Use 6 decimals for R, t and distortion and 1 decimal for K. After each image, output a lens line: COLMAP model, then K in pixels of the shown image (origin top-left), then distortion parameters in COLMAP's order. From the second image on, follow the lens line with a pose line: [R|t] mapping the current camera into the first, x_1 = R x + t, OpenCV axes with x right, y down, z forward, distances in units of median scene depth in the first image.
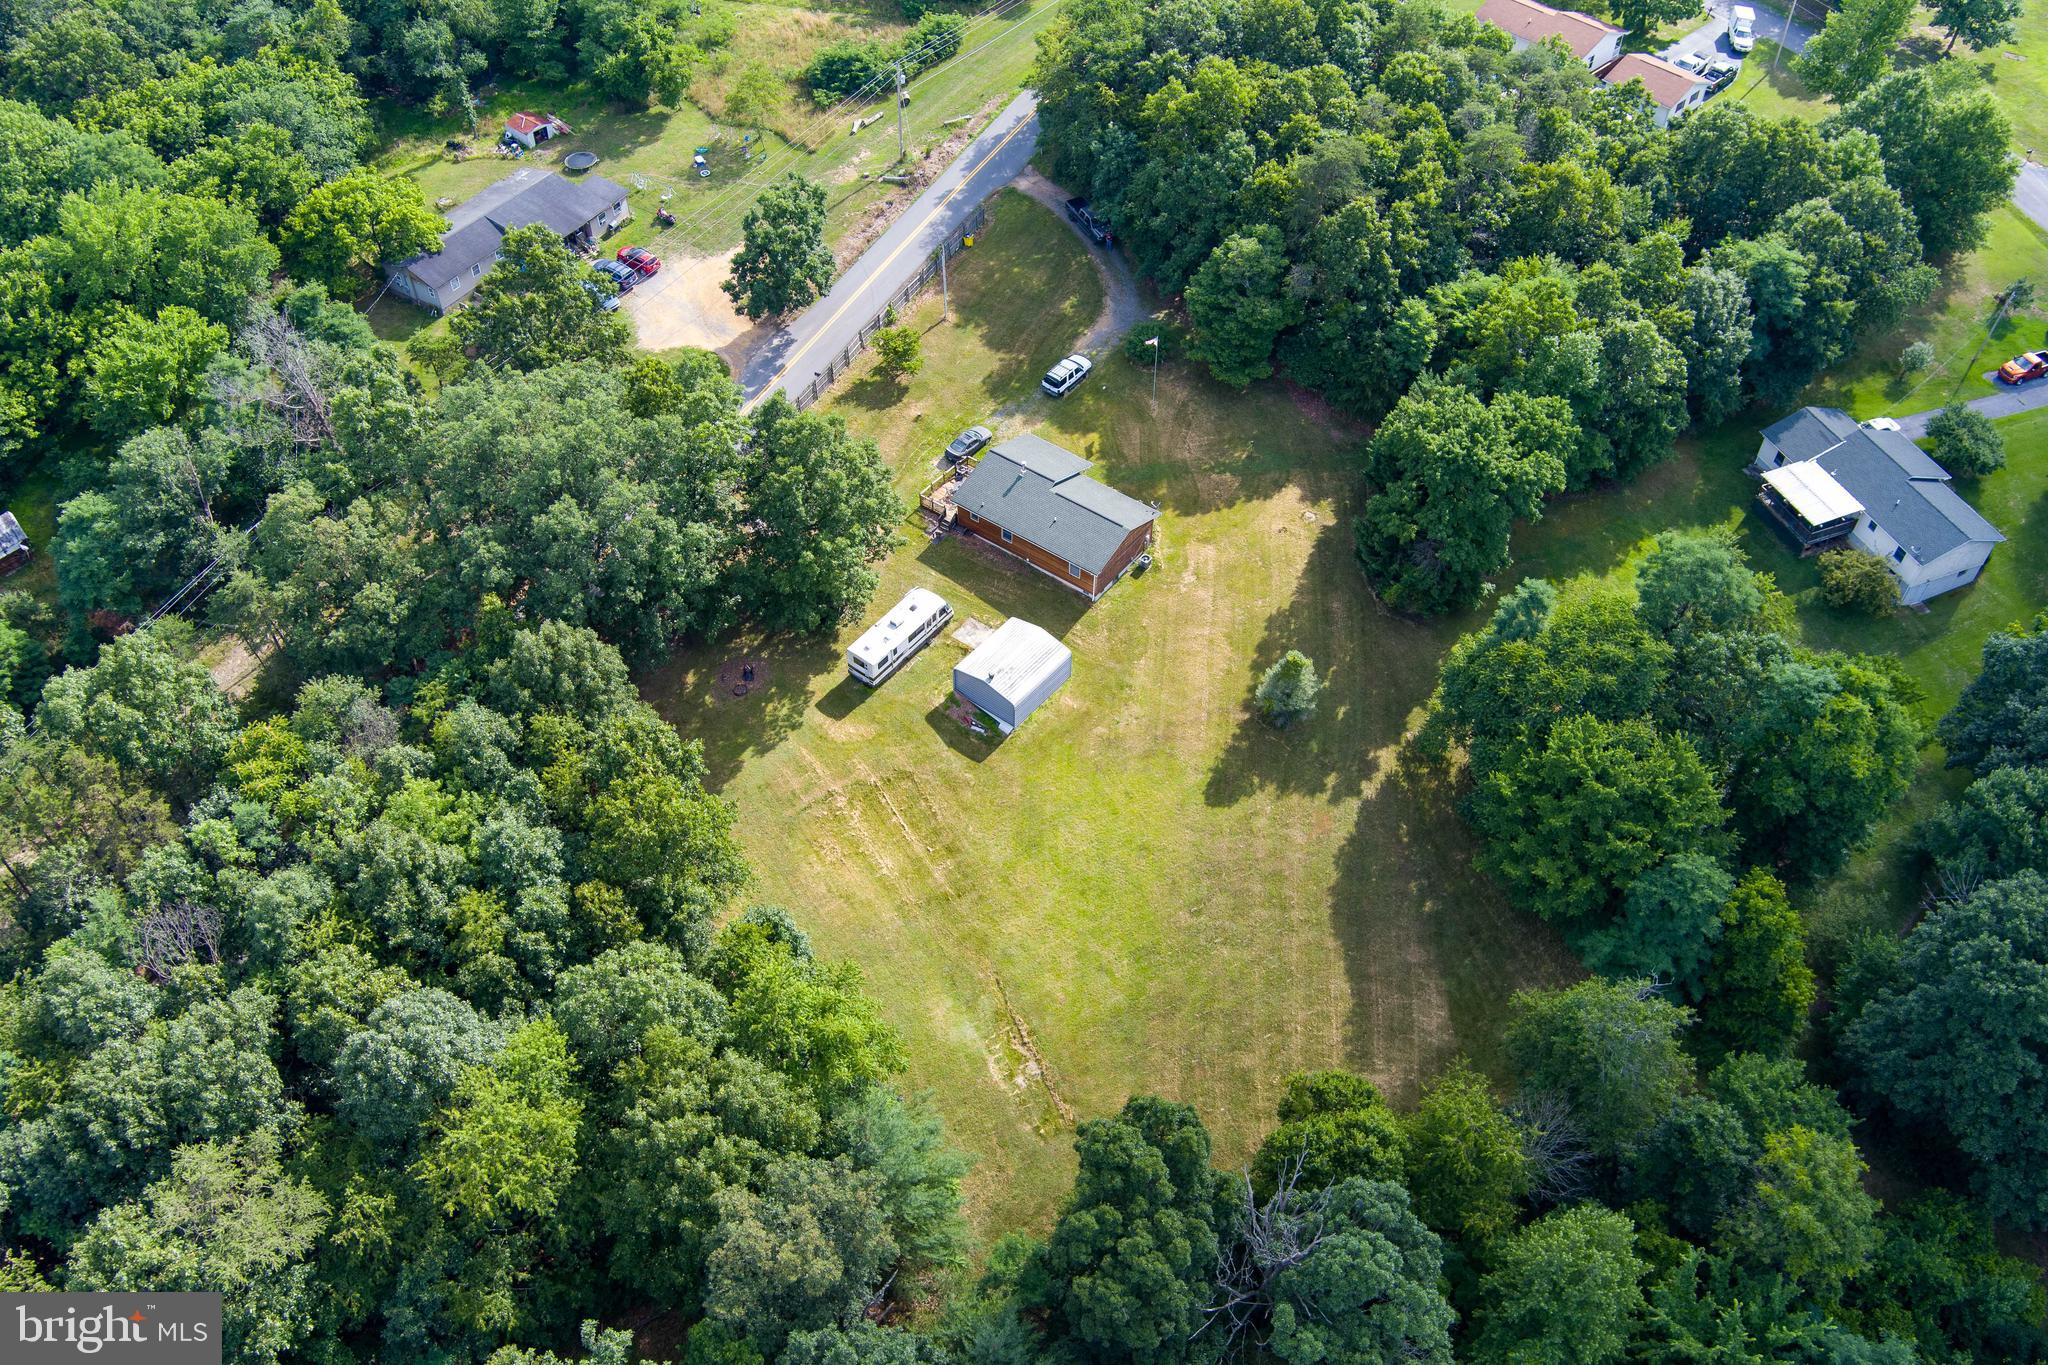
lens RADIAL K [[1663.9, 0, 1023.4], [0, 1663.9, 687.6], [0, 0, 1]] dist [-0.069030, 0.019341]
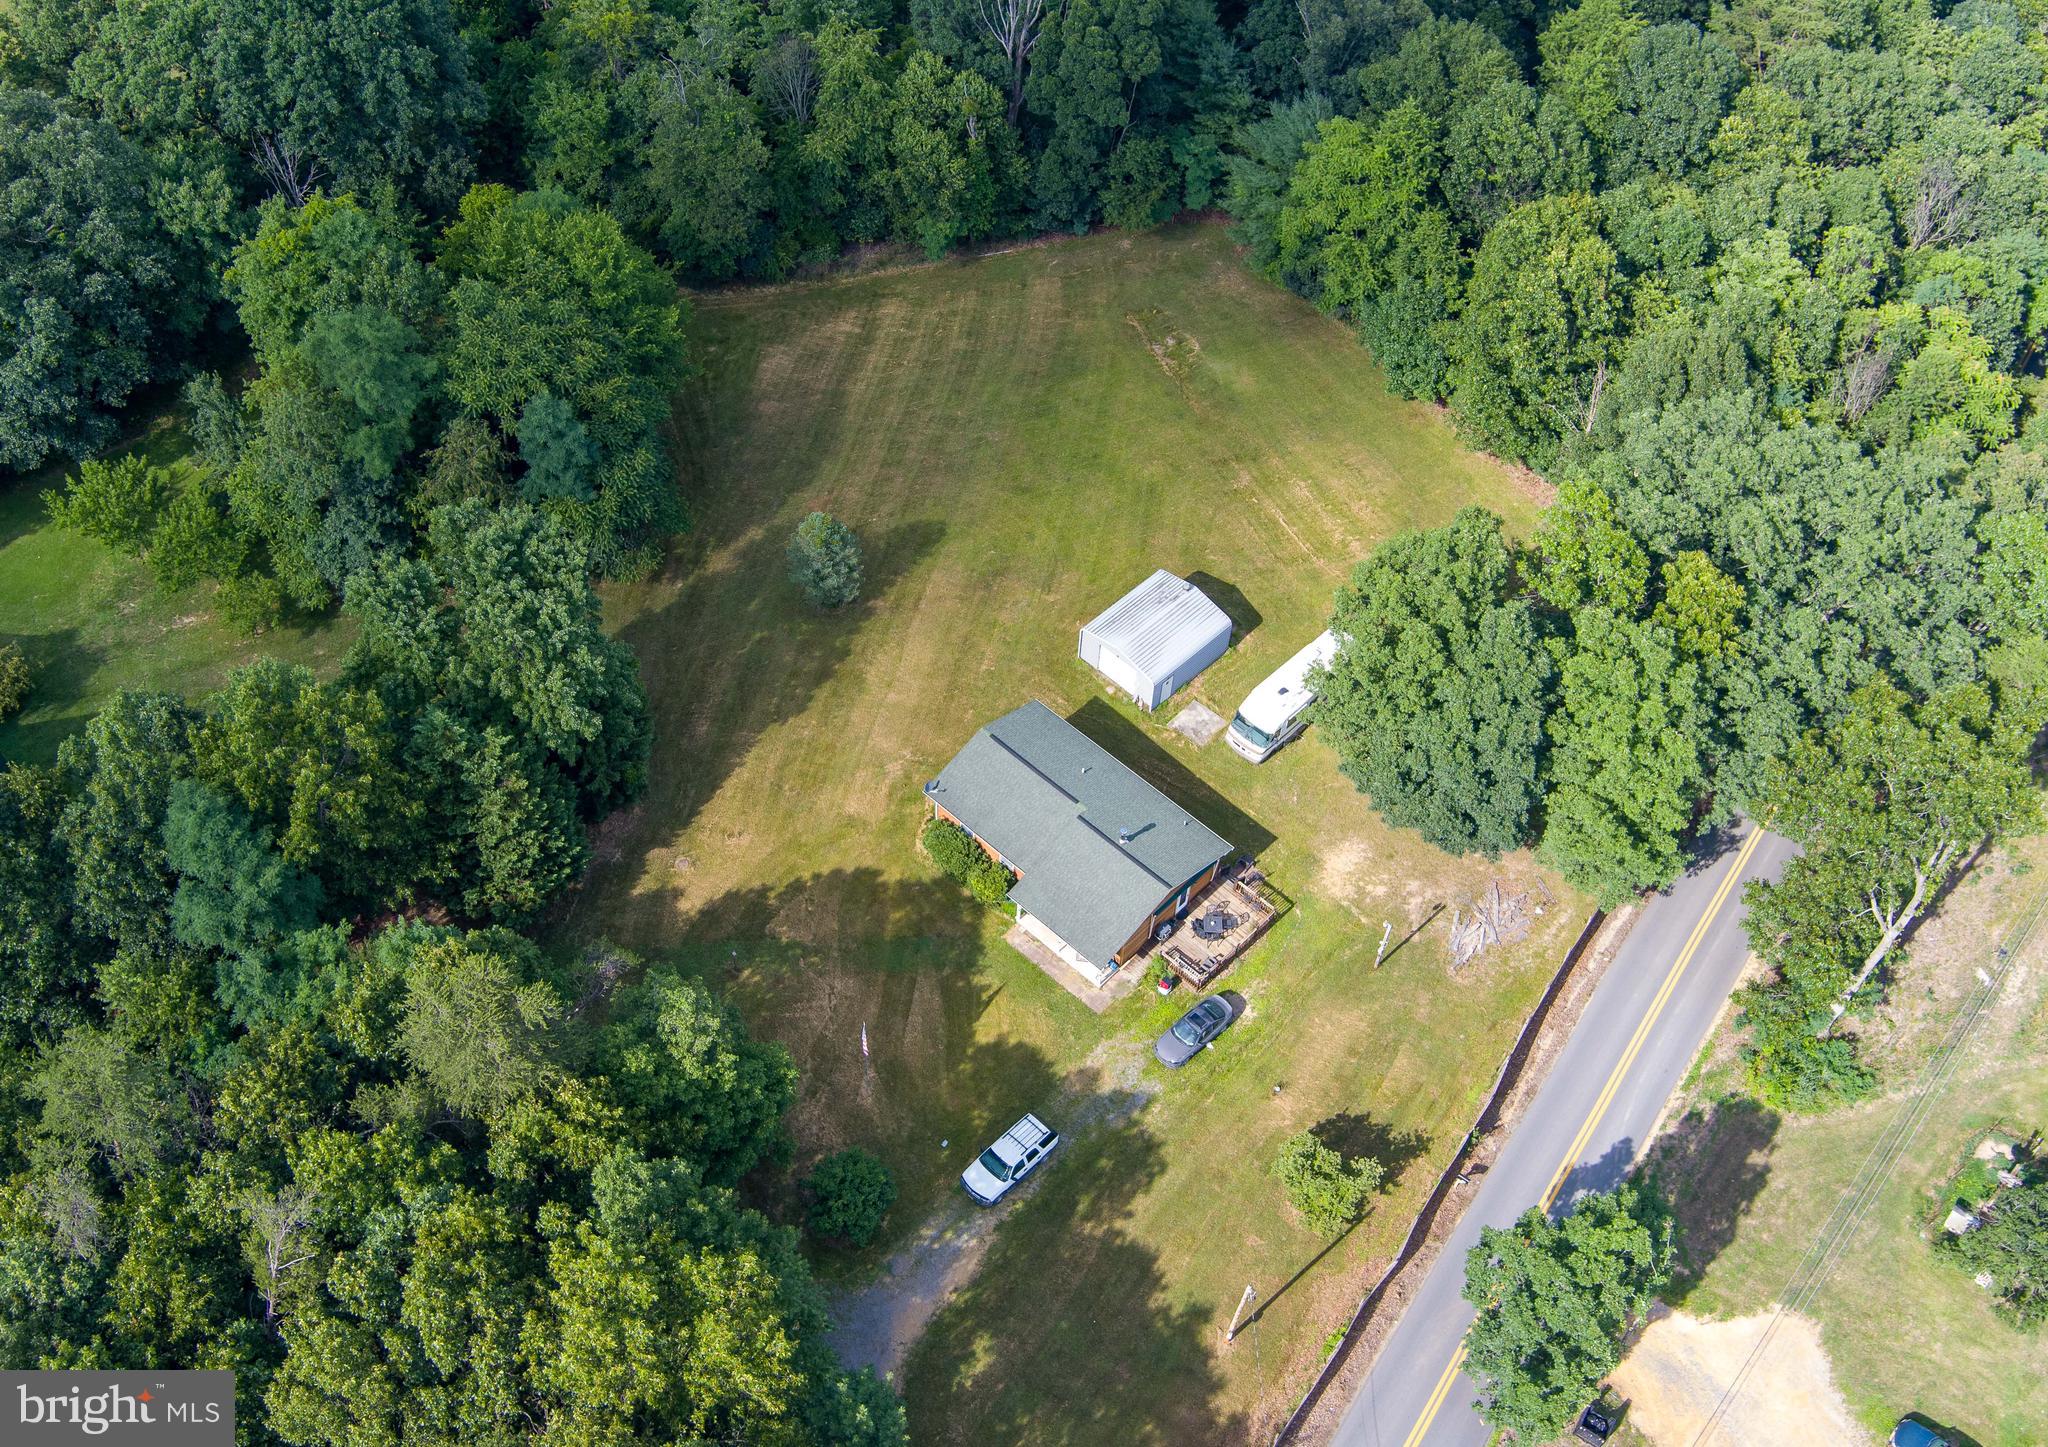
lens RADIAL K [[2011.9, 0, 965.0], [0, 2011.9, 714.6], [0, 0, 1]] dist [-0.066167, 0.000000]
pose [[-0.991667, -0.111621, 0.064318, 0.017846], [0.082428, -0.166078, 0.982662, -0.975990], [-0.099004, 0.979775, 0.173894, 0.883274]]
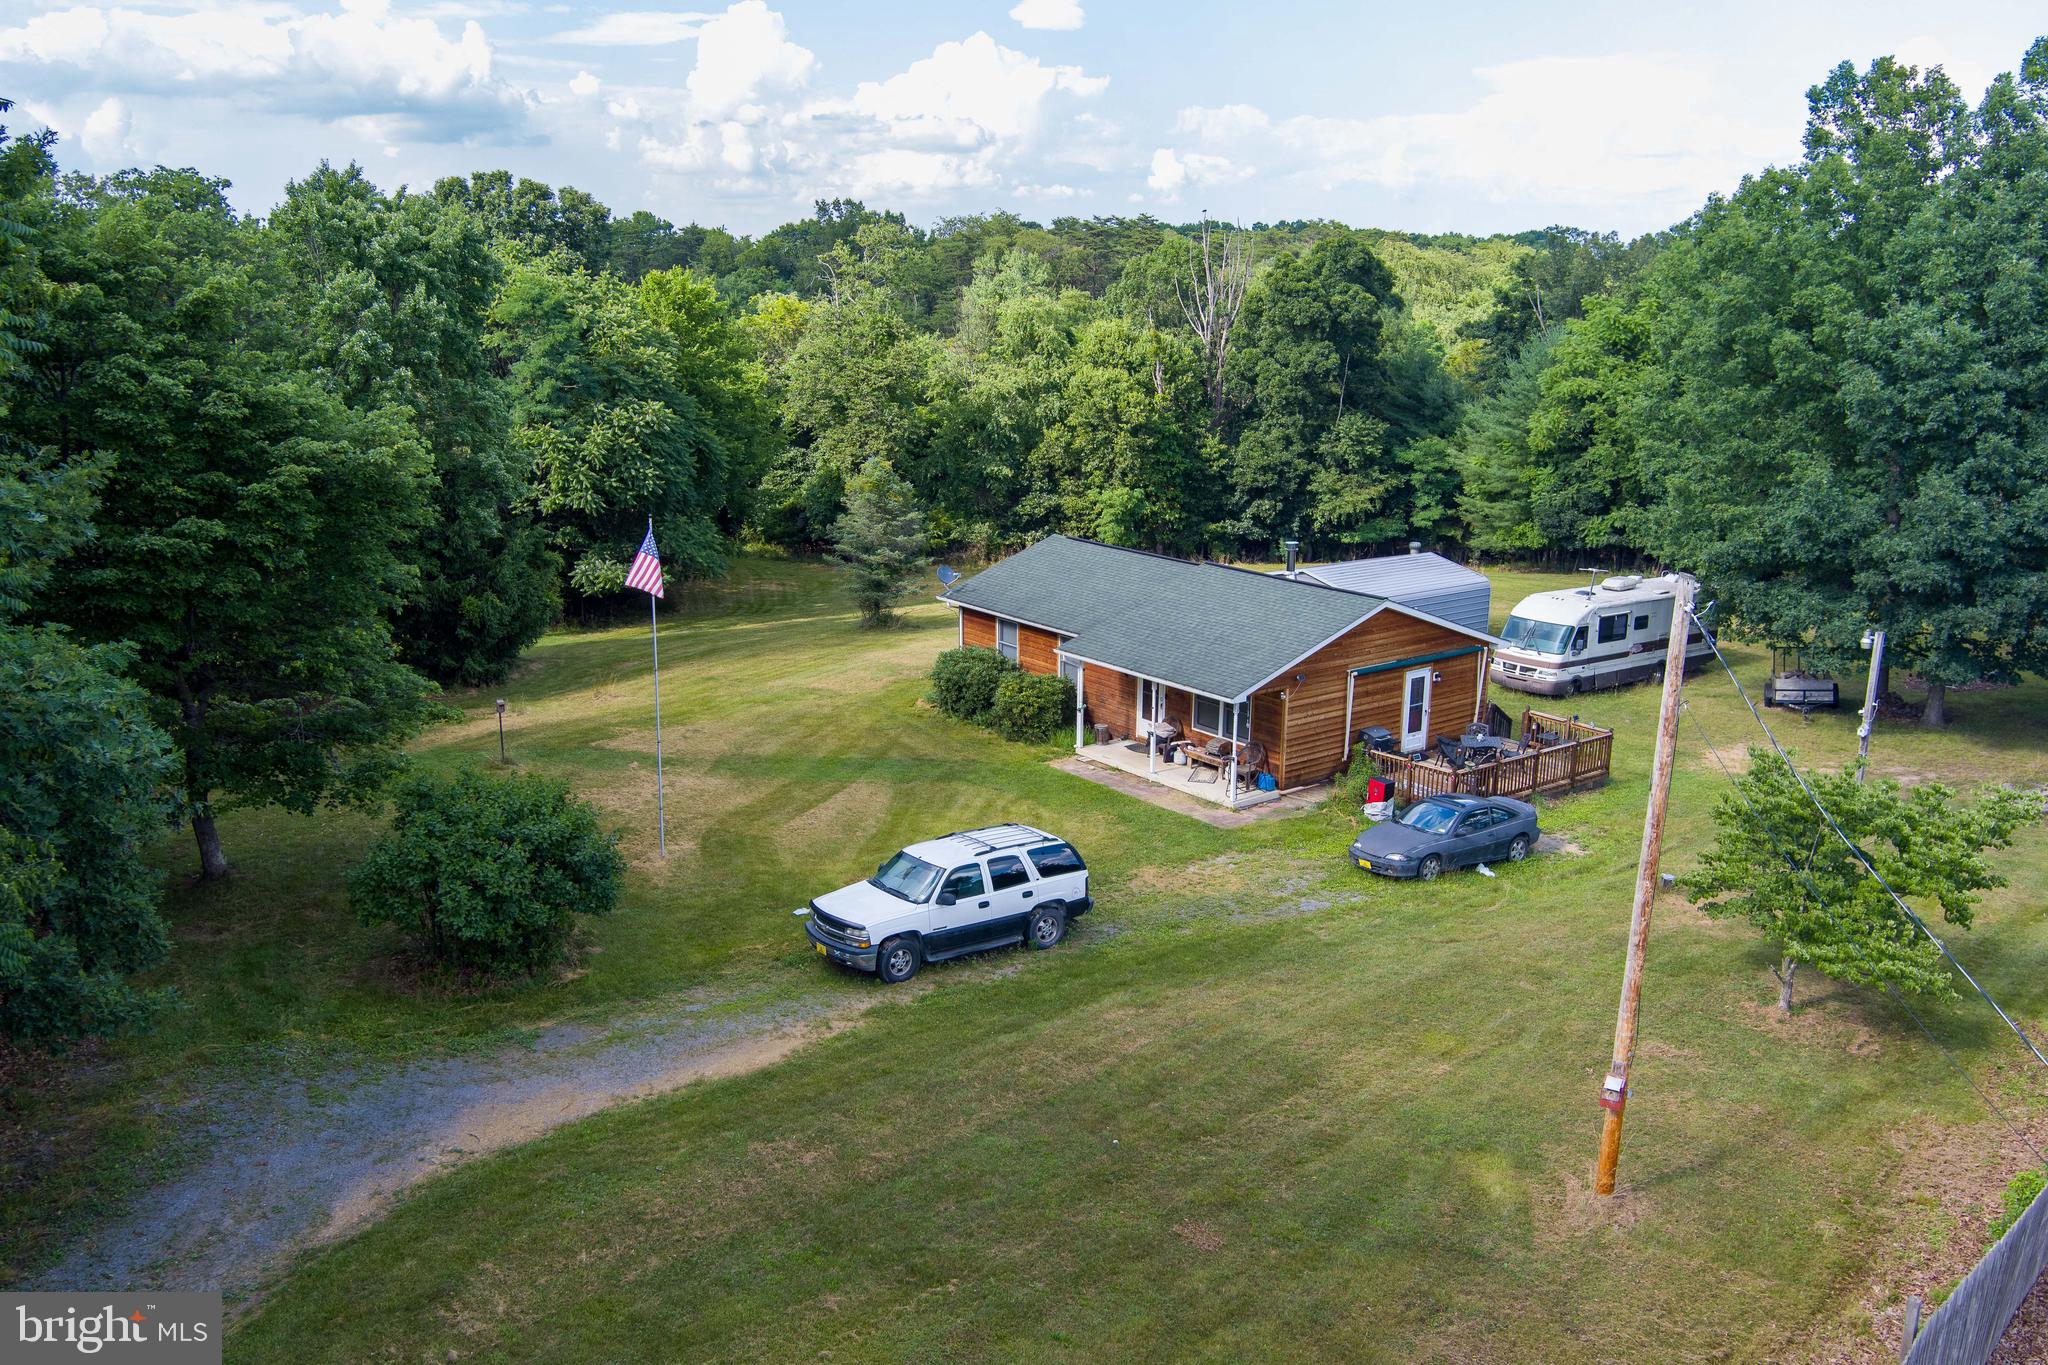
lens RADIAL K [[1663.9, 0, 1018.5], [0, 1663.9, 692.9], [0, 0, 1]] dist [-0.069030, 0.019341]
pose [[-0.960635, -0.078483, 0.266497, -0.041011], [0.198165, 0.478728, 0.855307, -0.447842], [-0.194706, 0.874449, -0.444330, 1.271359]]
